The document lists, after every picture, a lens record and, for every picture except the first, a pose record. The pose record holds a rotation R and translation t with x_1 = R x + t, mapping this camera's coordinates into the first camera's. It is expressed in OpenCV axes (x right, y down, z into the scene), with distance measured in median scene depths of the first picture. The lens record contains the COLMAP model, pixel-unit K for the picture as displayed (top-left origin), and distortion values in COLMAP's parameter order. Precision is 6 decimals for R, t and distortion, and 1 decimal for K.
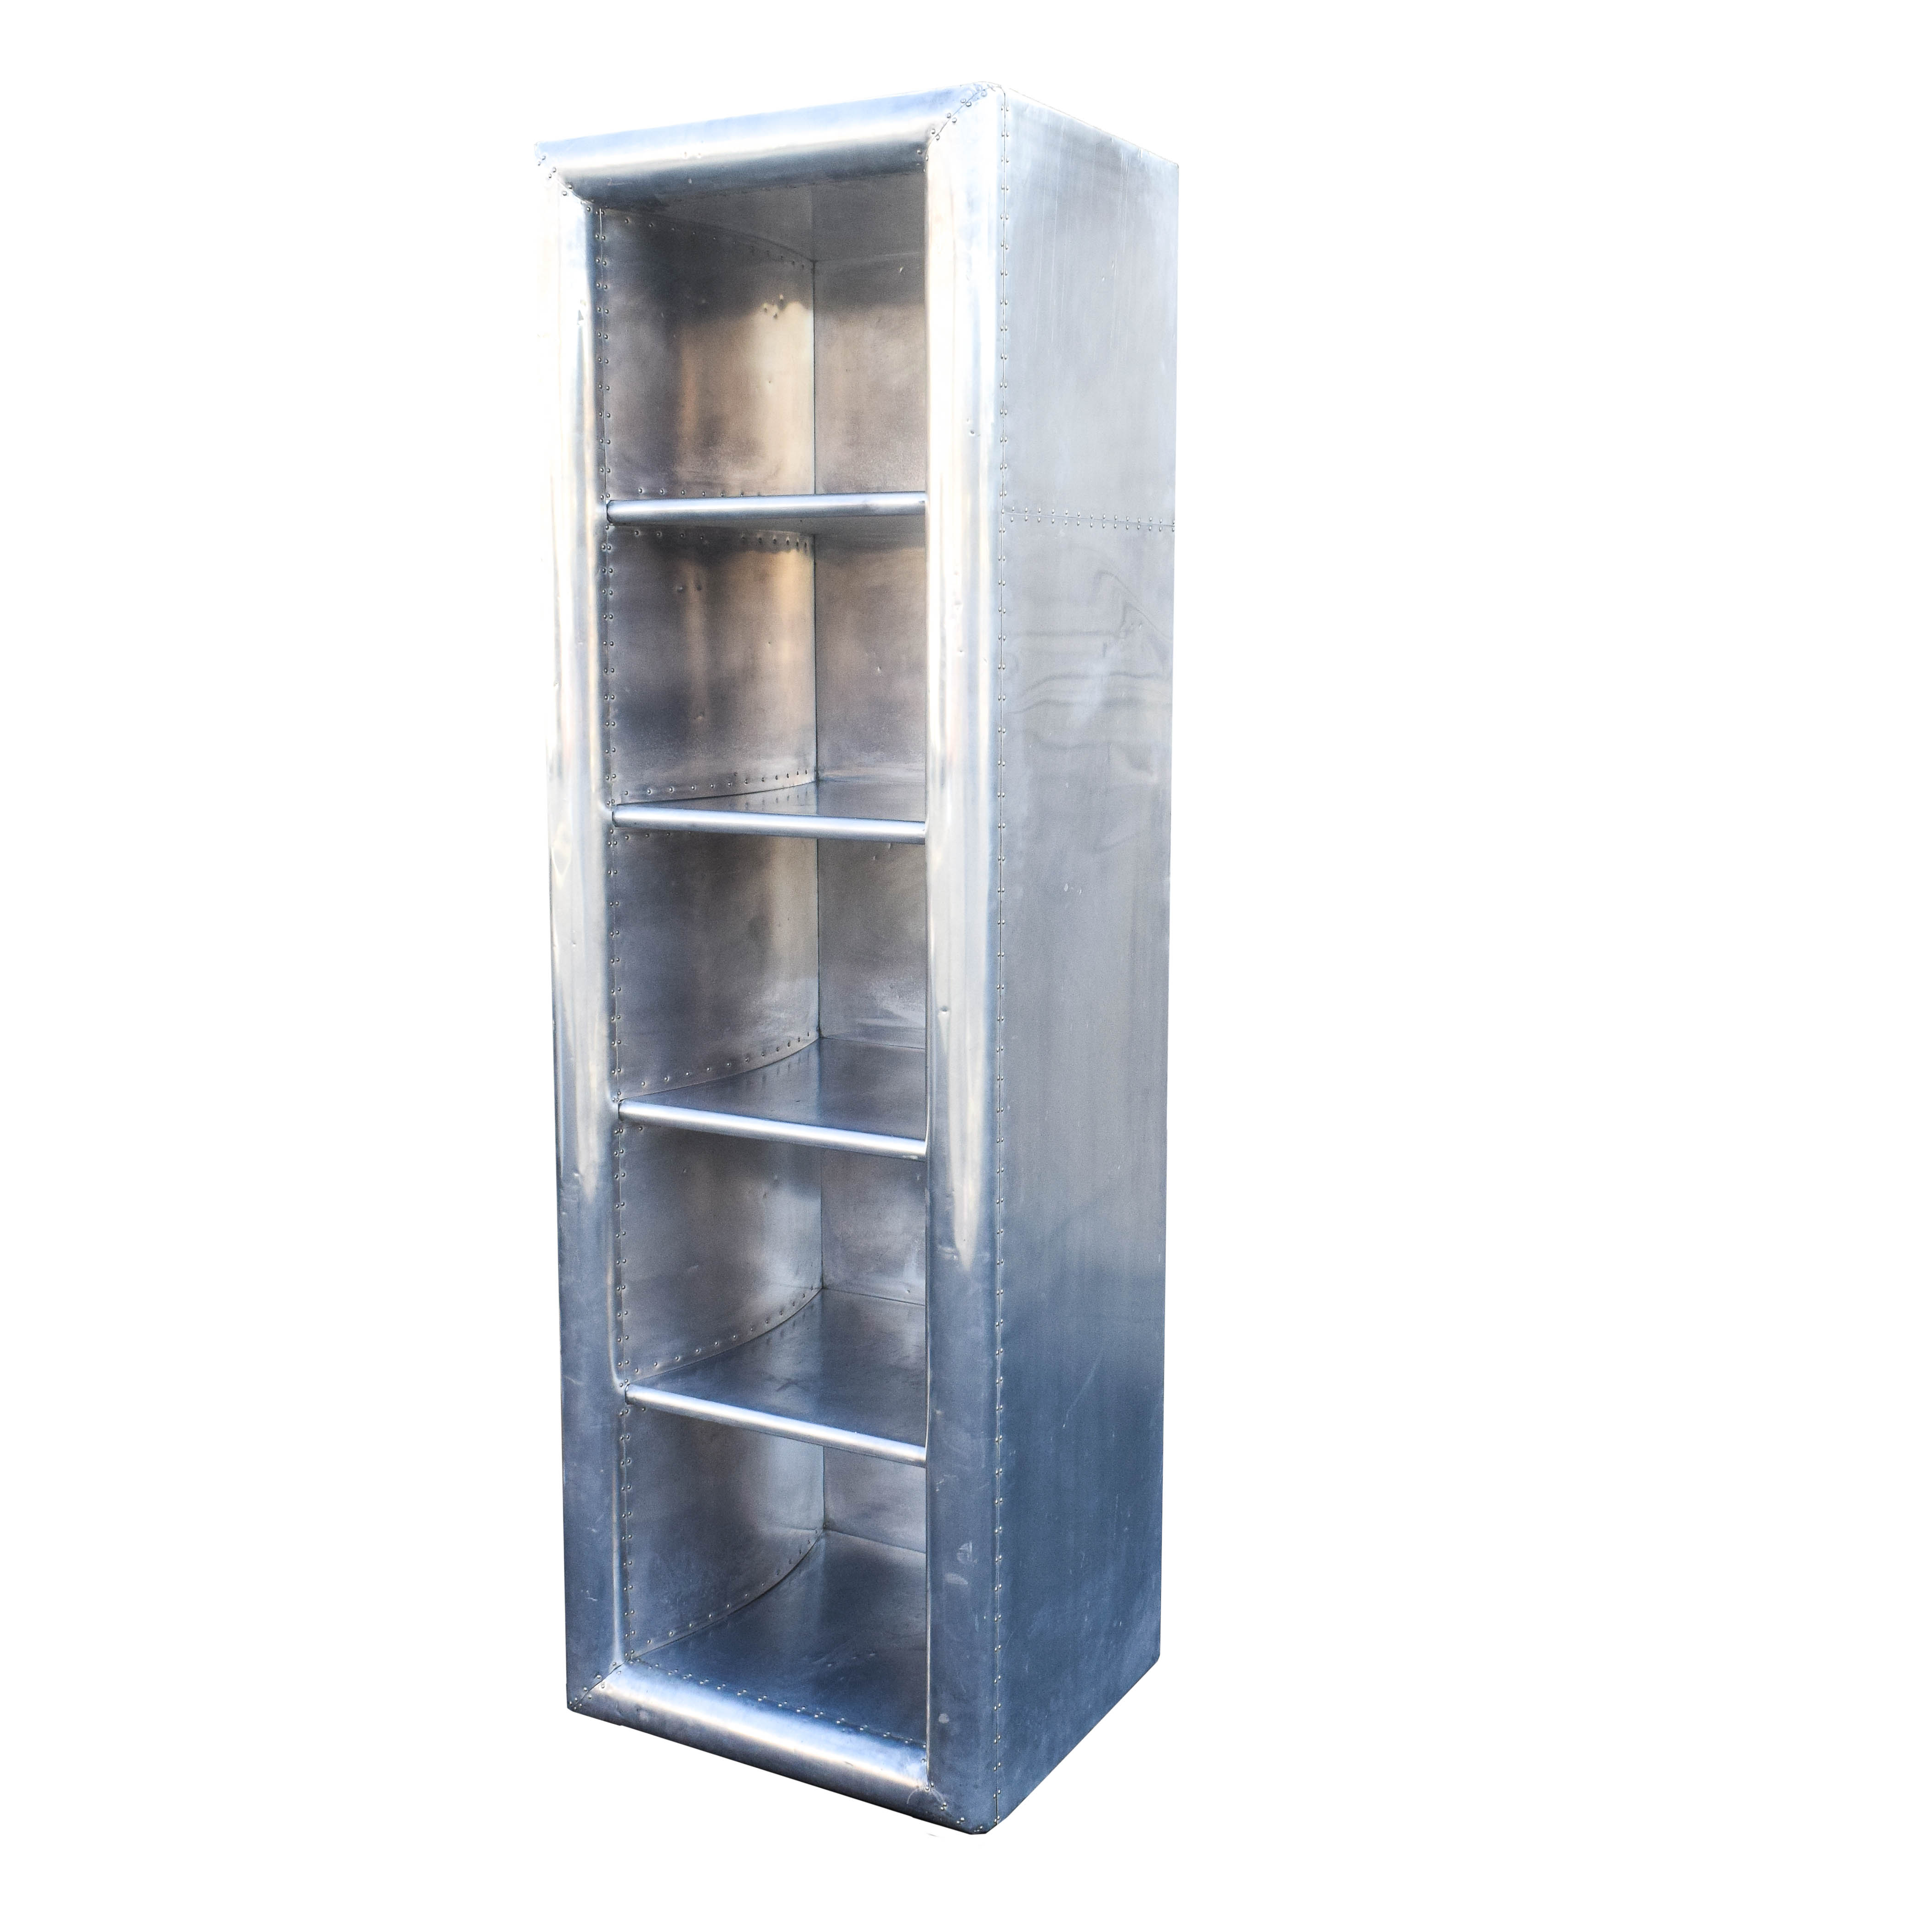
lens RADIAL K [[2177.8, 0, 972.6], [0, 2177.8, 894.7], [0, 0, 1]] dist [-0.014581, -0.024177]
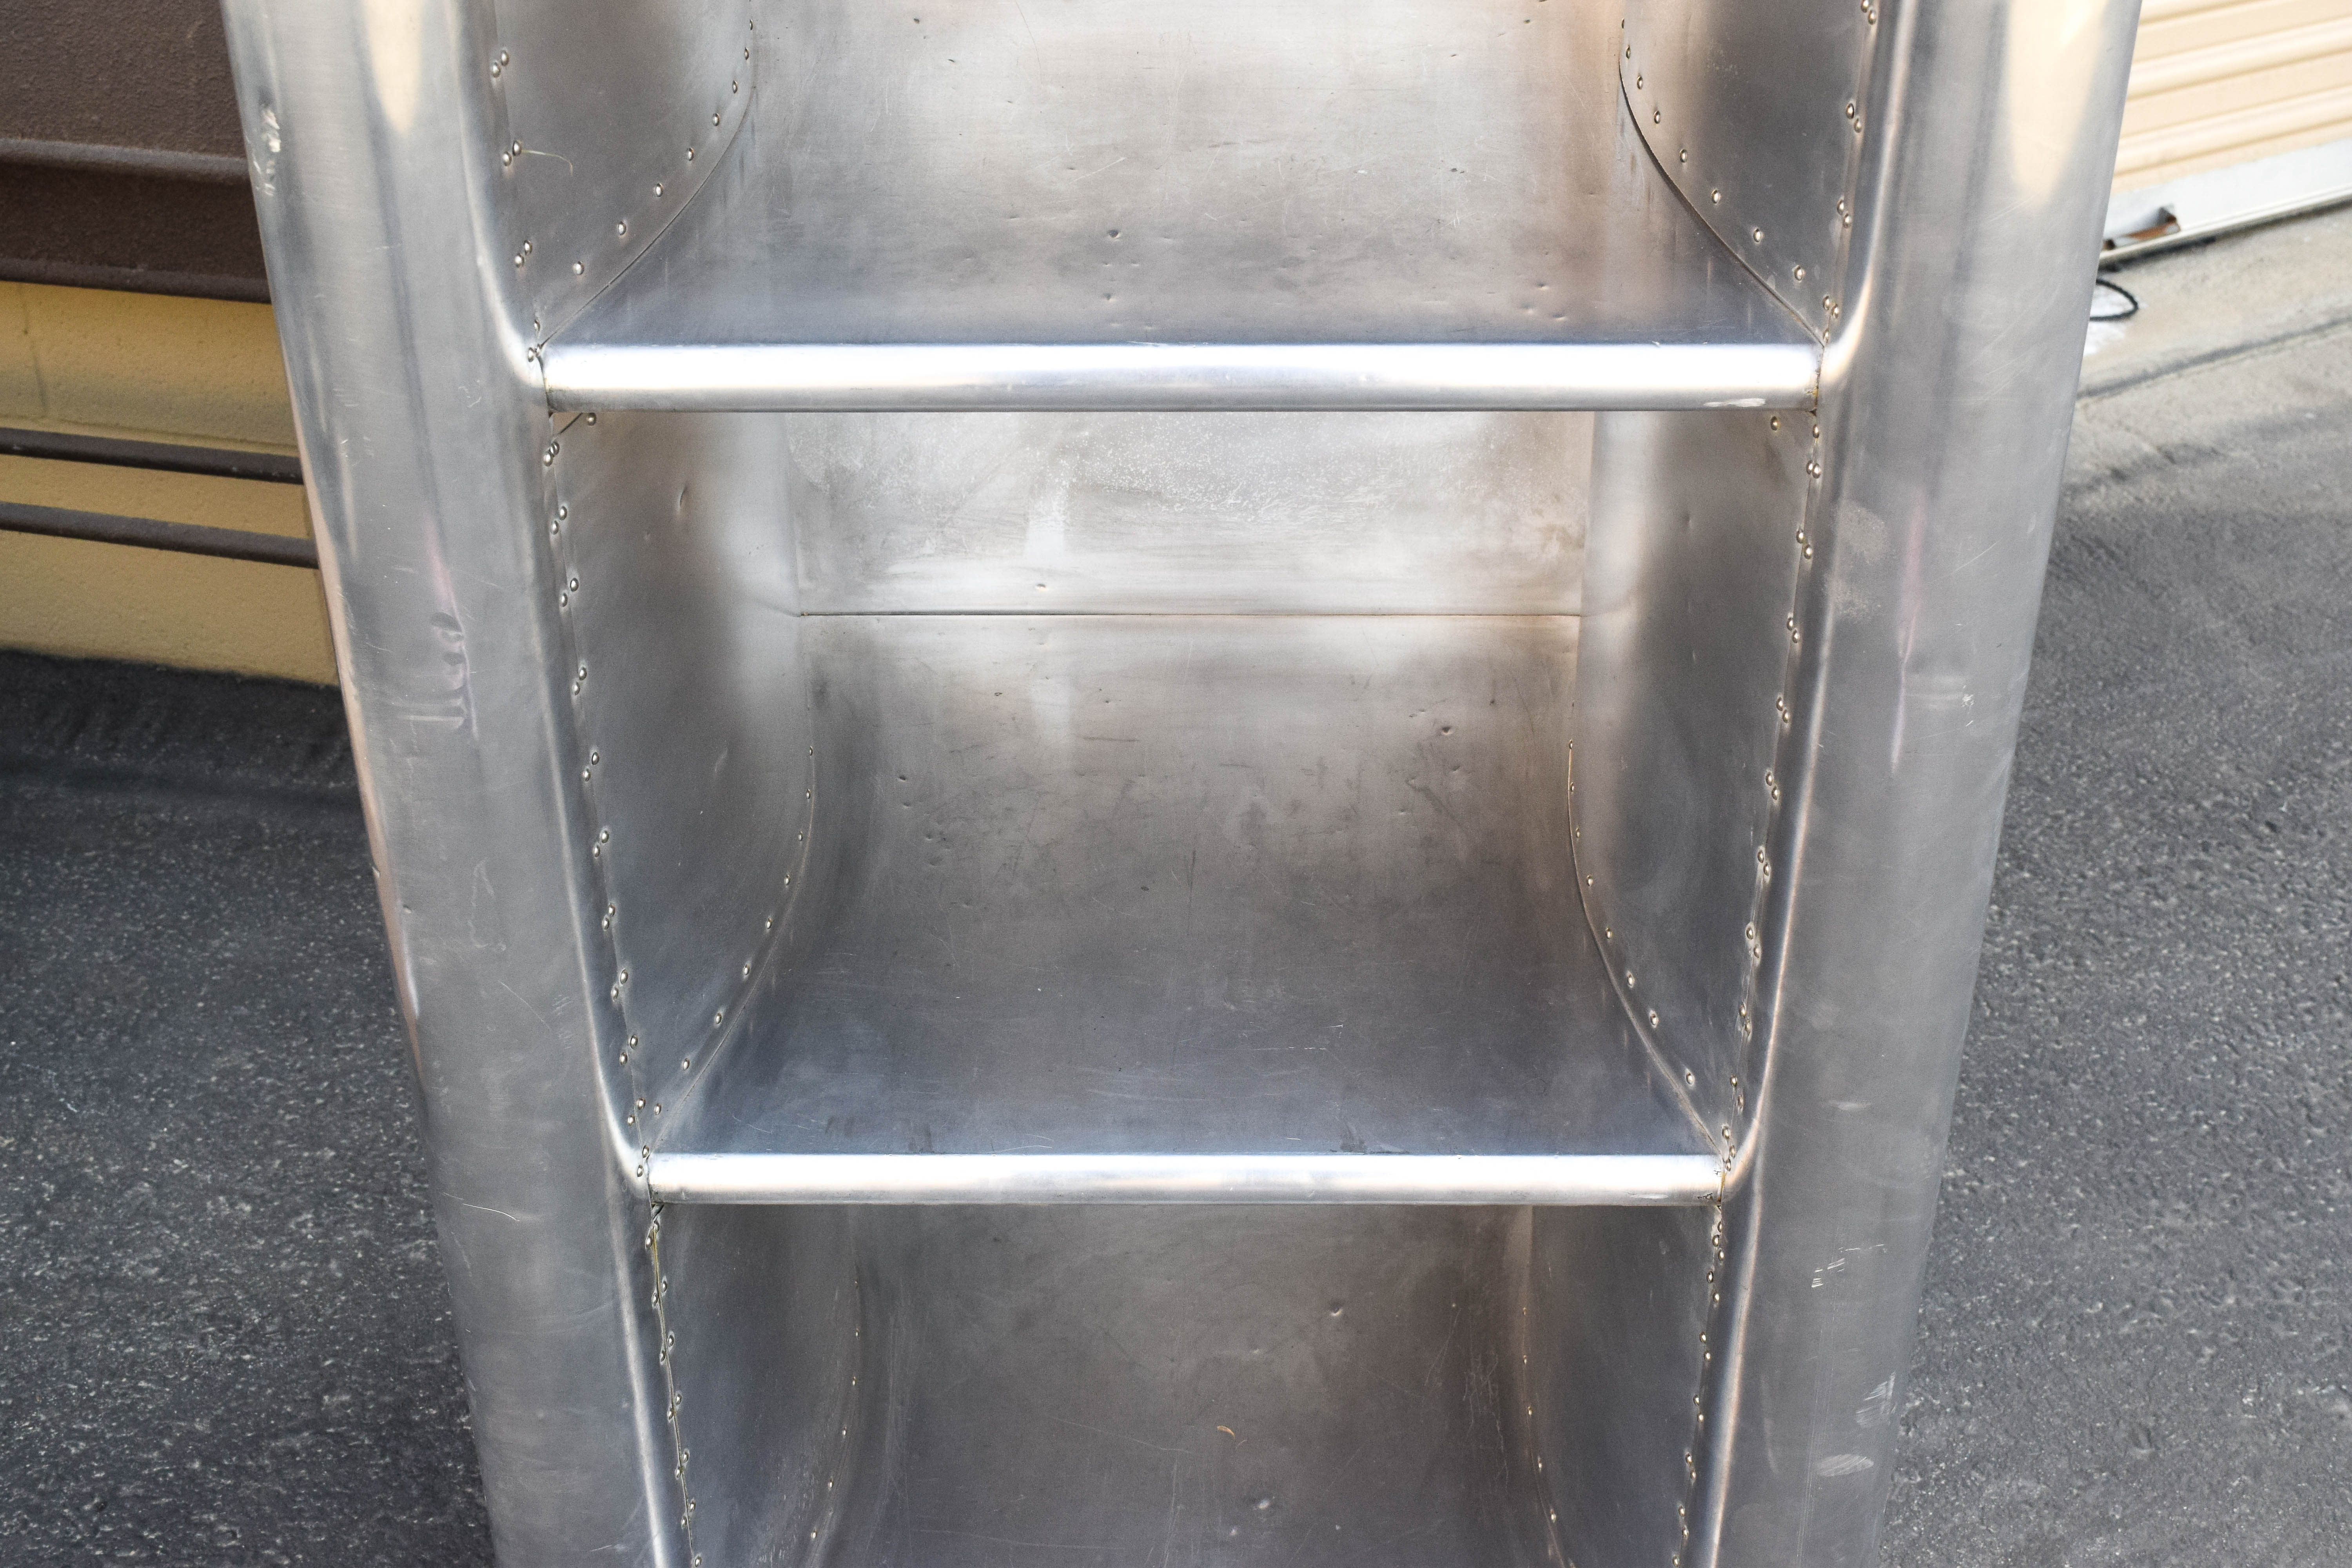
lens RADIAL K [[3056.5, 0, 1186.4], [0, 3056.5, 783.5], [0, 0, 1]] dist [-0.019706, -0.009531]
pose [[0.878752, -0.263150, 0.398180, -0.258002], [0.065390, 0.892784, 0.445714, -0.025666], [-0.472778, -0.365635, 0.801743, 0.618406]]
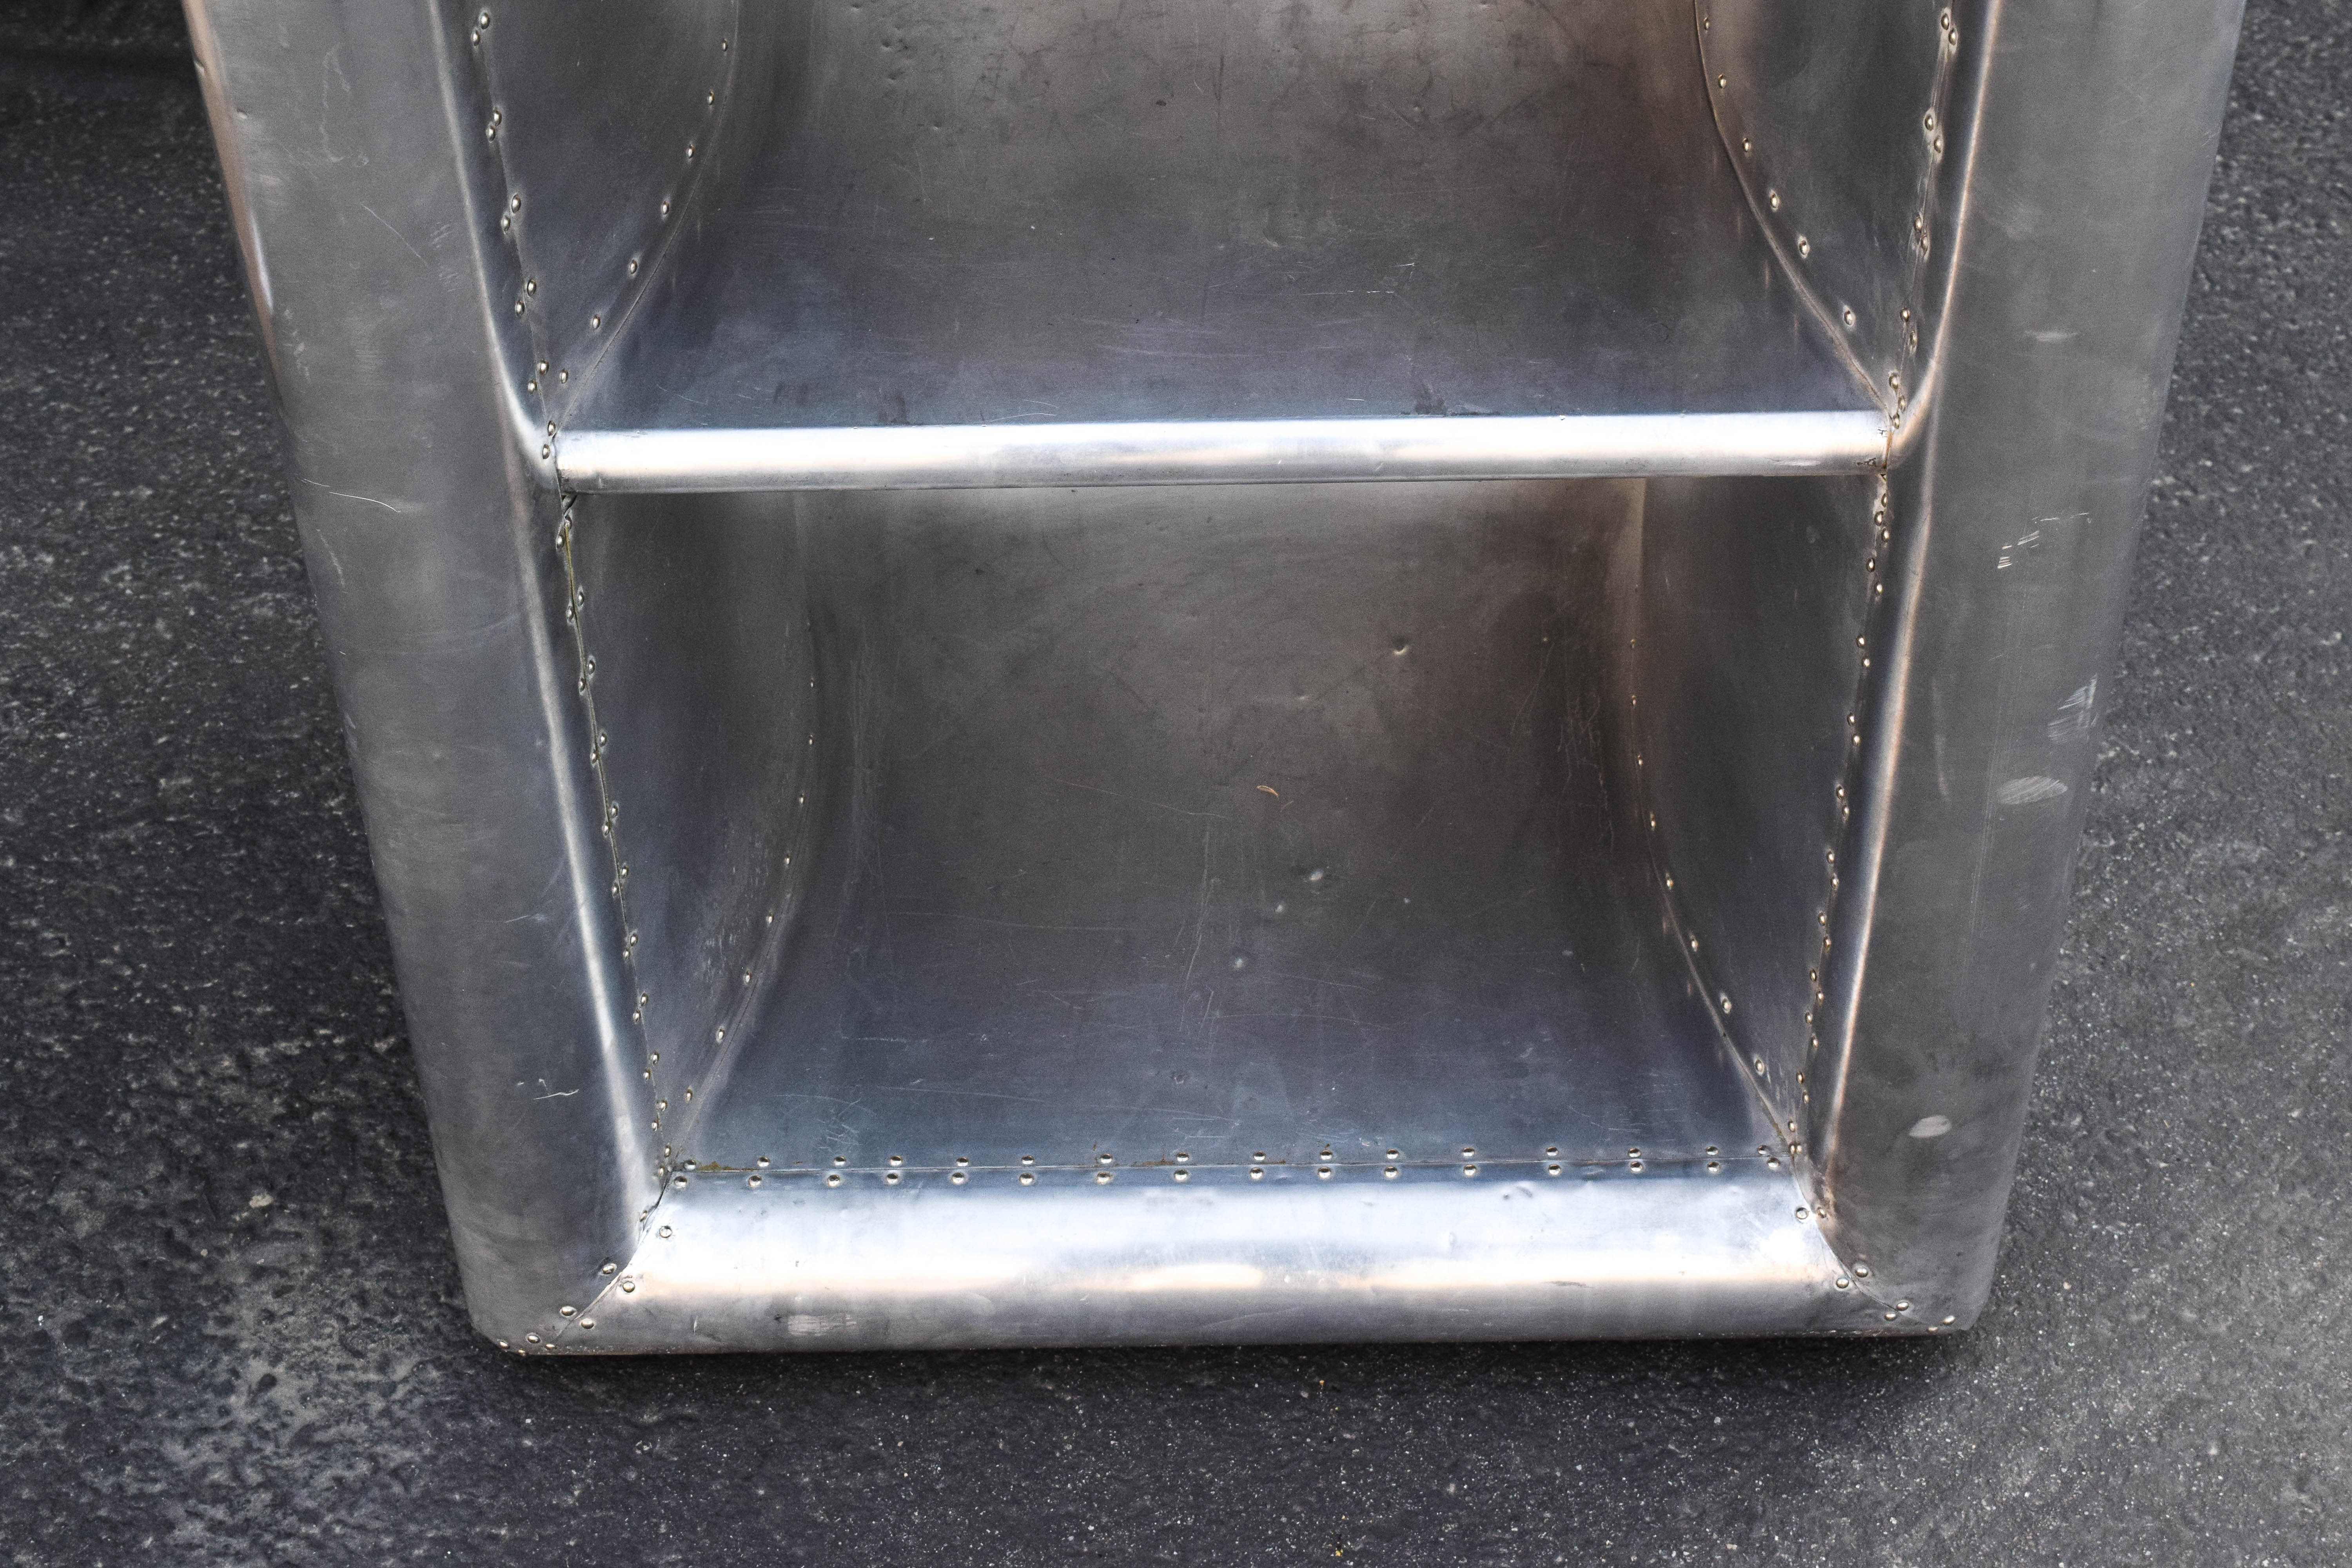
lens RADIAL K [[3812.1, 0, 1185.4], [0, 3812.1, 776.7], [0, 0, 1]] dist [-0.027595, 0.000915]
pose [[0.873282, -0.343650, 0.345373, -0.267960], [0.079441, 0.799819, 0.594961, -0.011165], [-0.480694, -0.492132, 0.725768, 0.612526]]
